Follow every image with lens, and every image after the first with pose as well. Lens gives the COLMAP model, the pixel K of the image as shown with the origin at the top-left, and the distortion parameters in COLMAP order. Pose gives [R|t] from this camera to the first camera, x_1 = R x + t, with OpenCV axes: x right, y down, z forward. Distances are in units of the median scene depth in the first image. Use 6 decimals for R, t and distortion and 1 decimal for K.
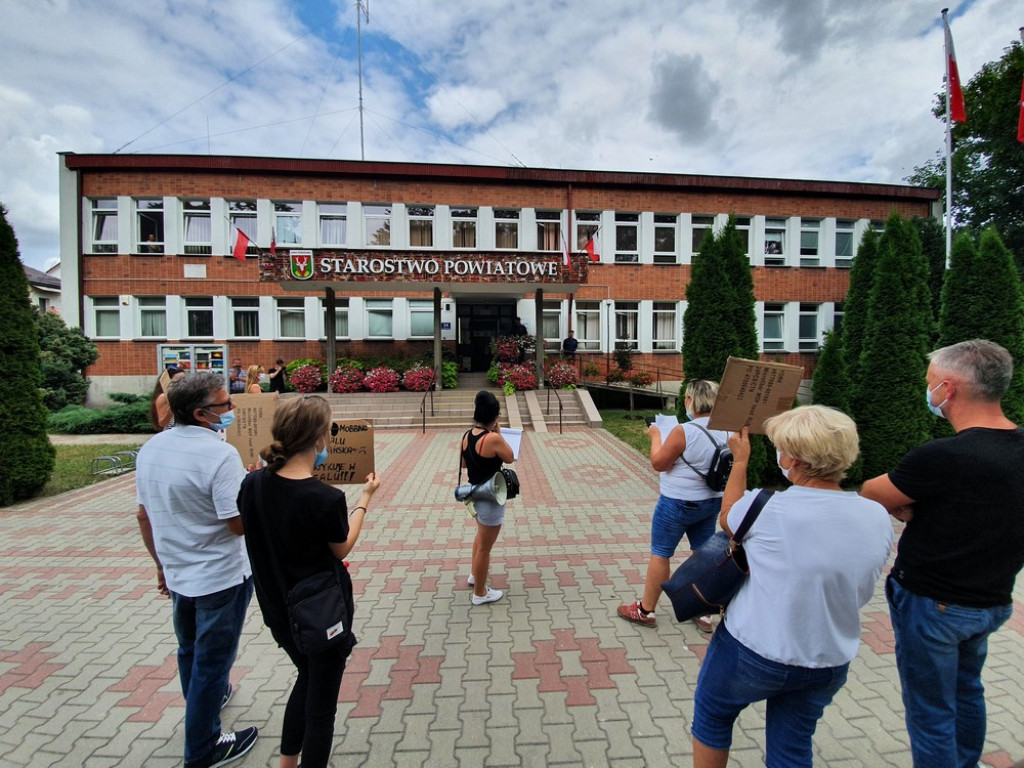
lens RADIAL K [[408.4, 0, 522.8], [0, 408.4, 371.5], [0, 0, 1]] dist [-0.000293, 0.000047]
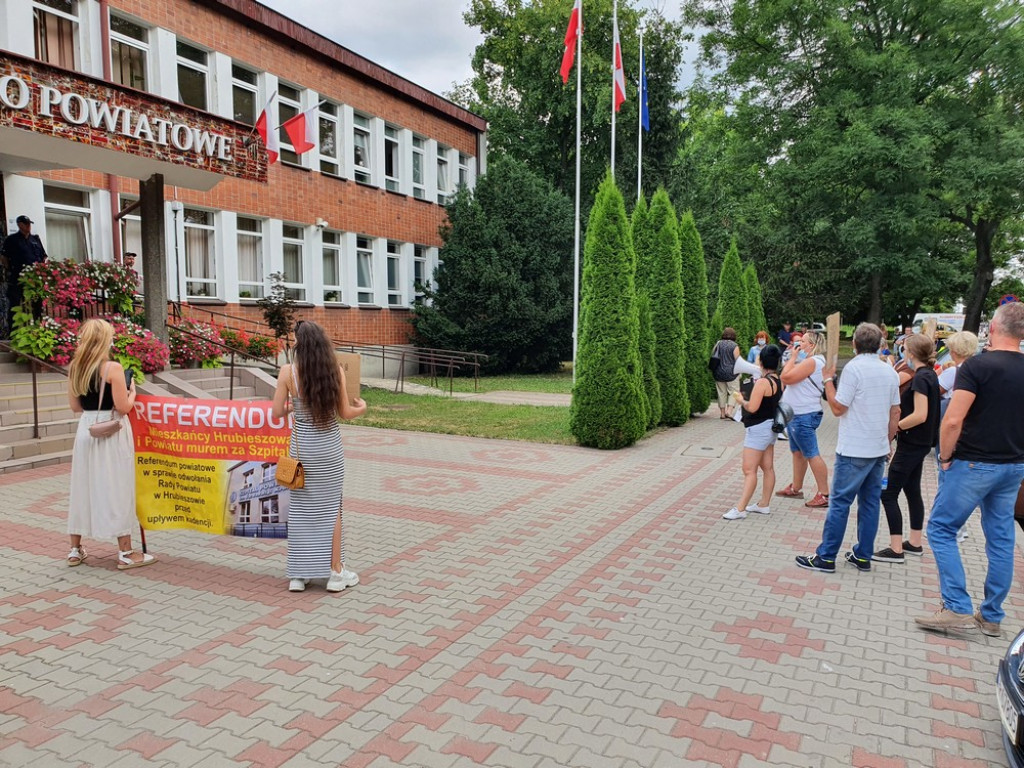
lens RADIAL K [[788.7, 0, 523.9], [0, 788.7, 386.3], [0, 0, 1]] dist [-0.001631, 0.007597]
pose [[0.492866, -0.064520, 0.867710, -0.673156], [0.009689, 0.997592, 0.068674, -0.000285], [-0.870051, -0.025440, 0.492305, 0.116506]]
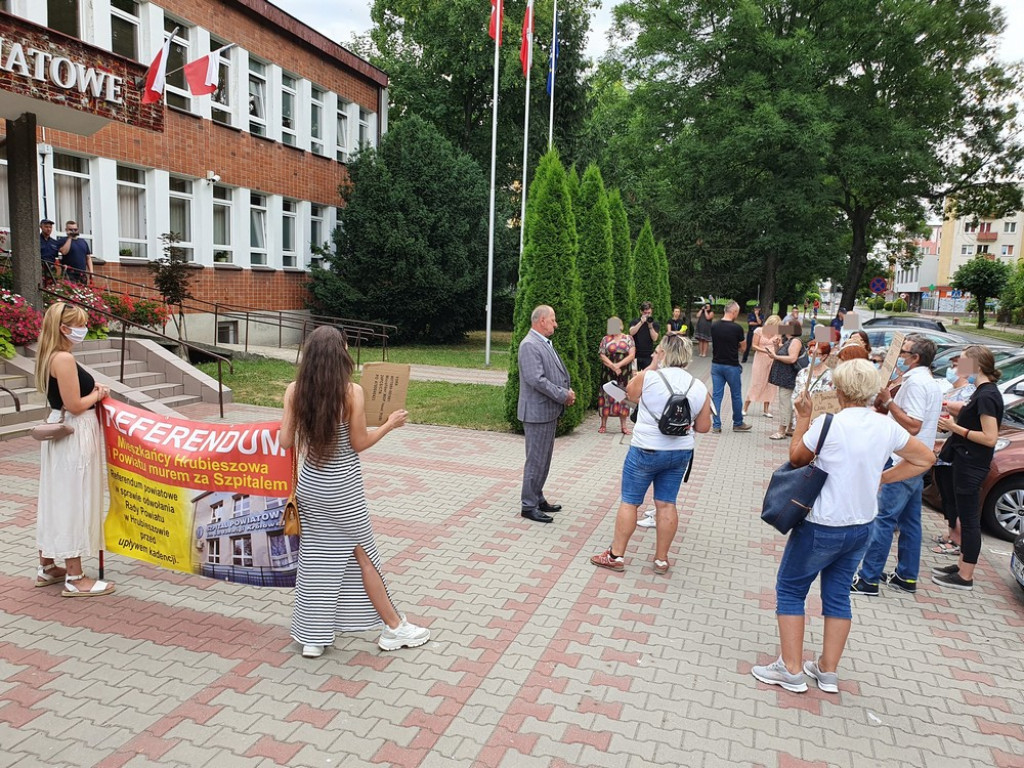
lens RADIAL K [[784.9, 0, 529.2], [0, 784.9, 382.9], [0, 0, 1]] dist [0.000039, 0.005602]
pose [[0.352542, -0.096027, 0.930856, -0.649557], [-0.022345, 0.993574, 0.110960, -0.021788], [-0.935529, -0.059918, 0.348131, 0.200289]]
